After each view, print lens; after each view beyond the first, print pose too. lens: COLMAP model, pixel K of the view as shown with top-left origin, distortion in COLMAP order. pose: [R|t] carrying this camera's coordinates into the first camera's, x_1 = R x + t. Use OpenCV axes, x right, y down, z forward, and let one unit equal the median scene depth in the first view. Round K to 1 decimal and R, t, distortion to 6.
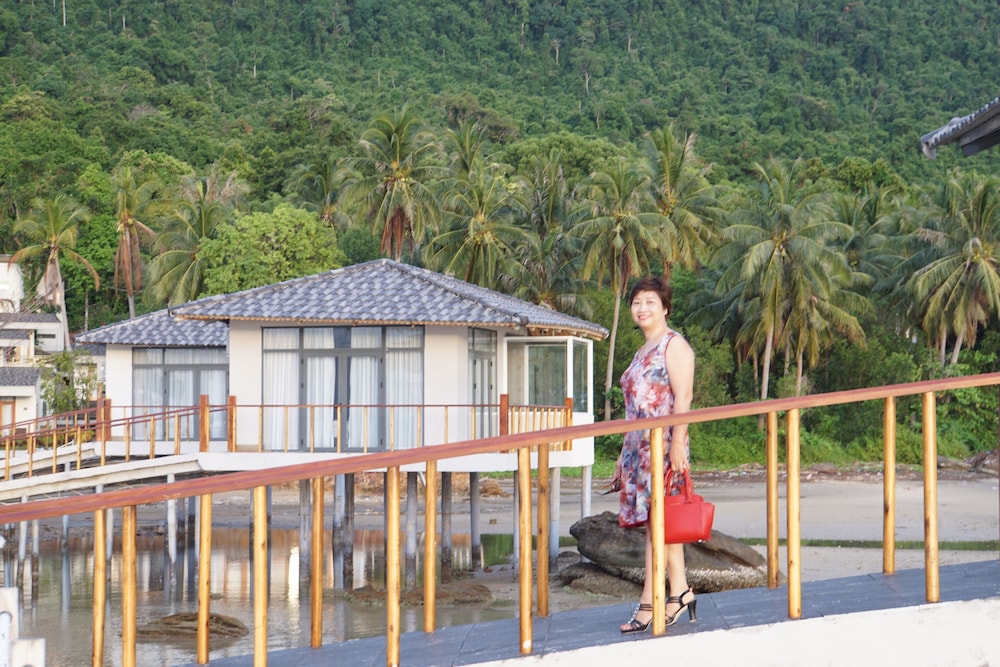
lens RADIAL K [[1984.8, 0, 500.9], [0, 1984.8, 384.3], [0, 0, 1]] dist [-0.007074, 1.046489]
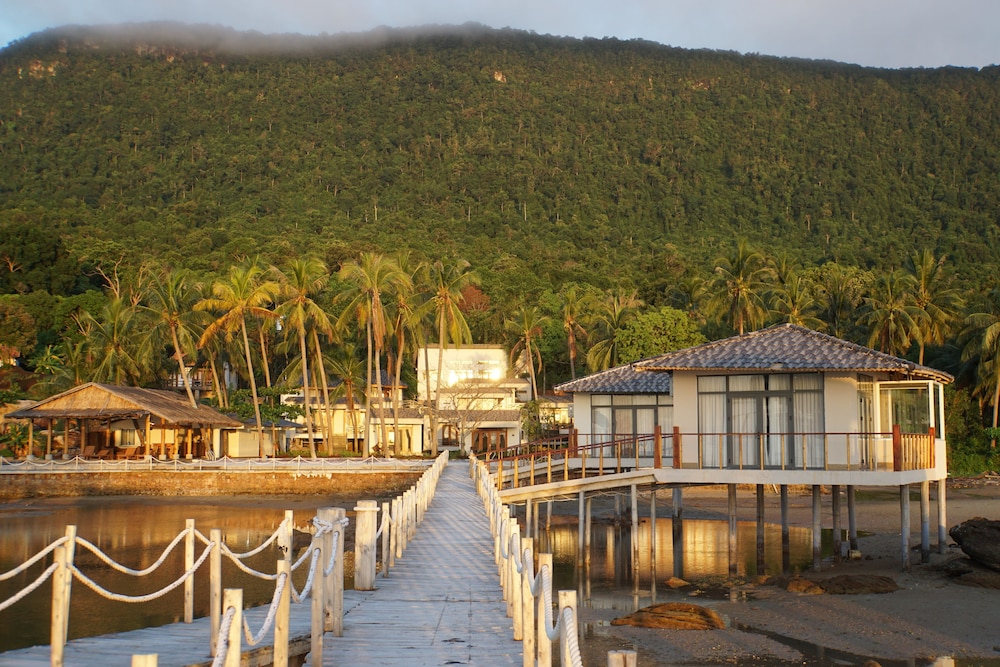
lens RADIAL K [[1984.8, 0, 500.9], [0, 1984.8, 384.3], [0, 0, 1]] dist [-0.007074, 1.046489]
pose [[0.964131, -0.008497, -0.265292, 0.183583], [0.004546, 0.999869, -0.015506, -0.004315], [0.265389, 0.013743, 0.964044, -0.571192]]
